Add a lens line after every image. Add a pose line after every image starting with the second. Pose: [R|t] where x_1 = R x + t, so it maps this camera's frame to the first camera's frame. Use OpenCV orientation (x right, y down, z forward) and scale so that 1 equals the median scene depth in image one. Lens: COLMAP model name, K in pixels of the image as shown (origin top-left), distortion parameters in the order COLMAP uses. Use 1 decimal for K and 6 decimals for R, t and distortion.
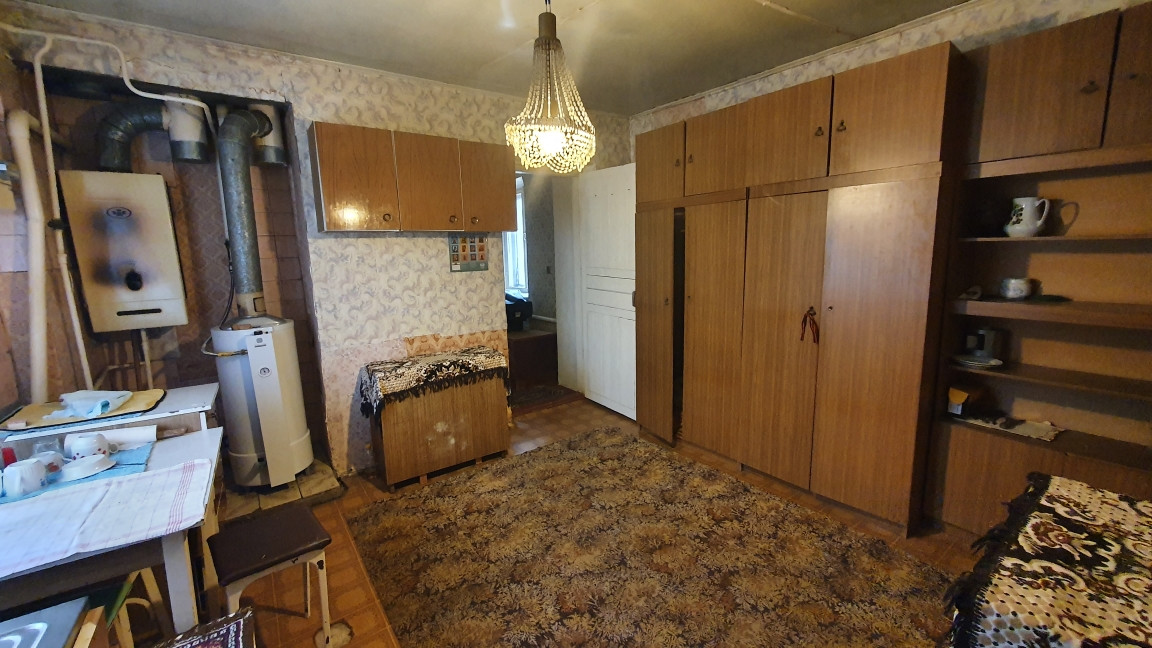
lens RADIAL K [[457.5, 0, 578.1], [0, 457.5, 315.7], [0, 0, 1]] dist [0.000125, -0.000150]
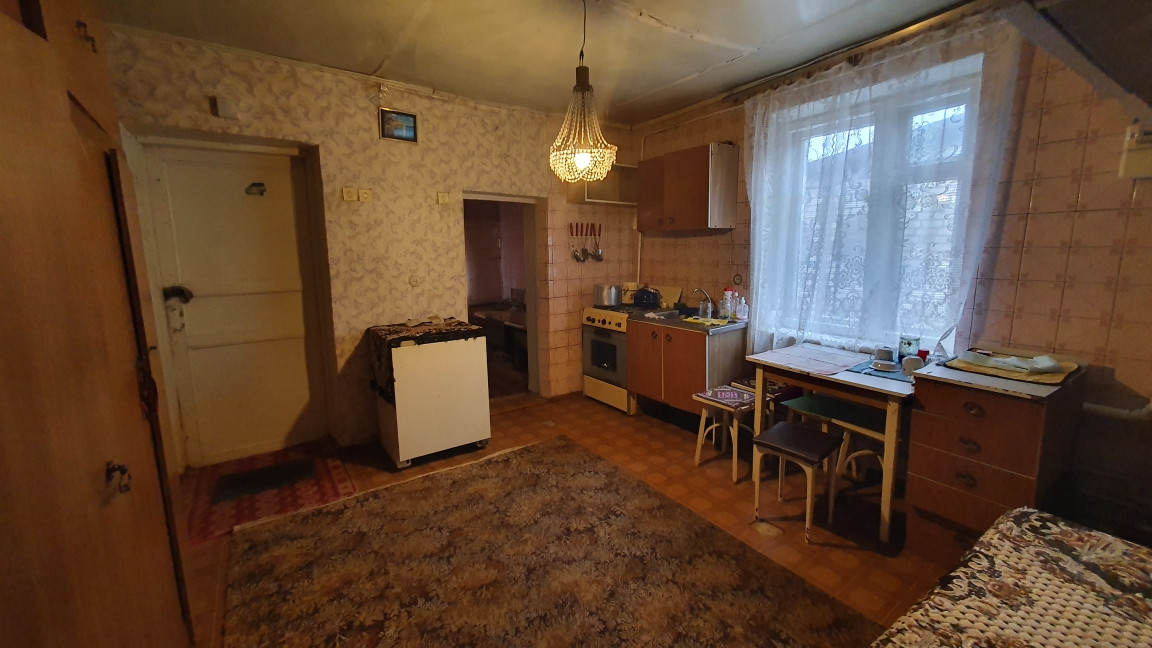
lens RADIAL K [[457.5, 0, 578.1], [0, 457.5, 315.7], [0, 0, 1]] dist [0.000125, -0.000150]
pose [[-0.998648, 0.033333, 0.039897, -0.060749], [0.043479, 0.956217, 0.289411, -0.251662], [-0.028503, 0.290754, -0.956373, 1.844933]]
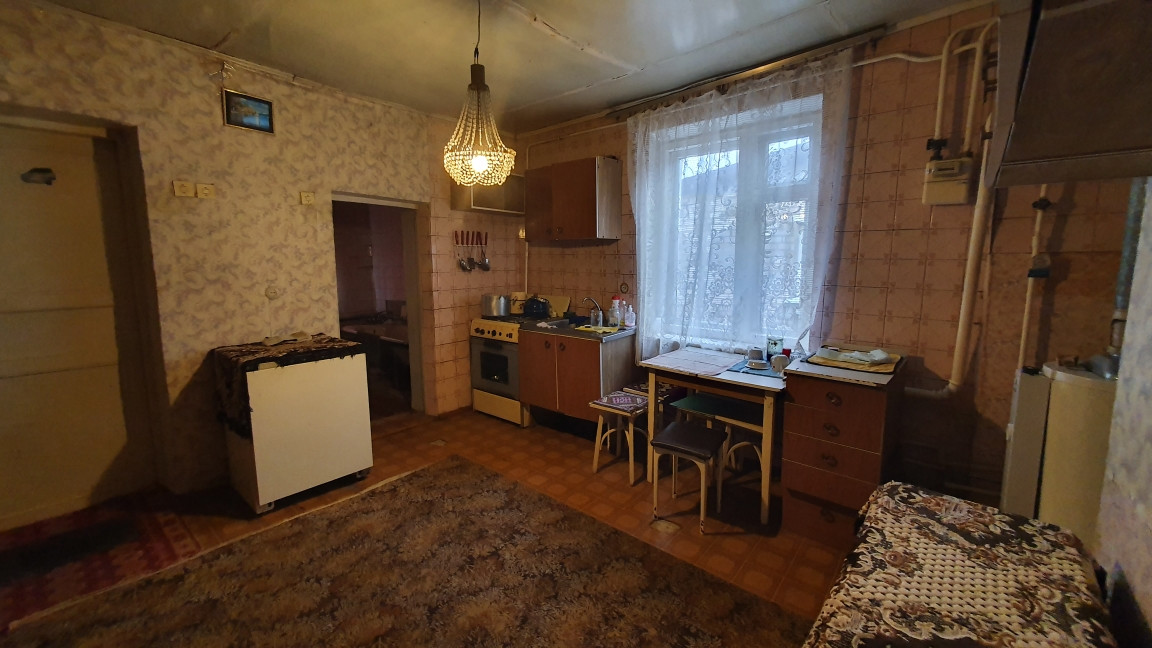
lens RADIAL K [[457.2, 0, 574.1], [0, 457.2, 318.5], [0, 0, 1]] dist [0.000405, 0.000430]
pose [[-0.975211, 0.057740, -0.213610, -0.011120], [-0.004234, 0.960308, 0.278909, -0.242541], [0.221236, 0.272900, -0.936259, 1.806699]]
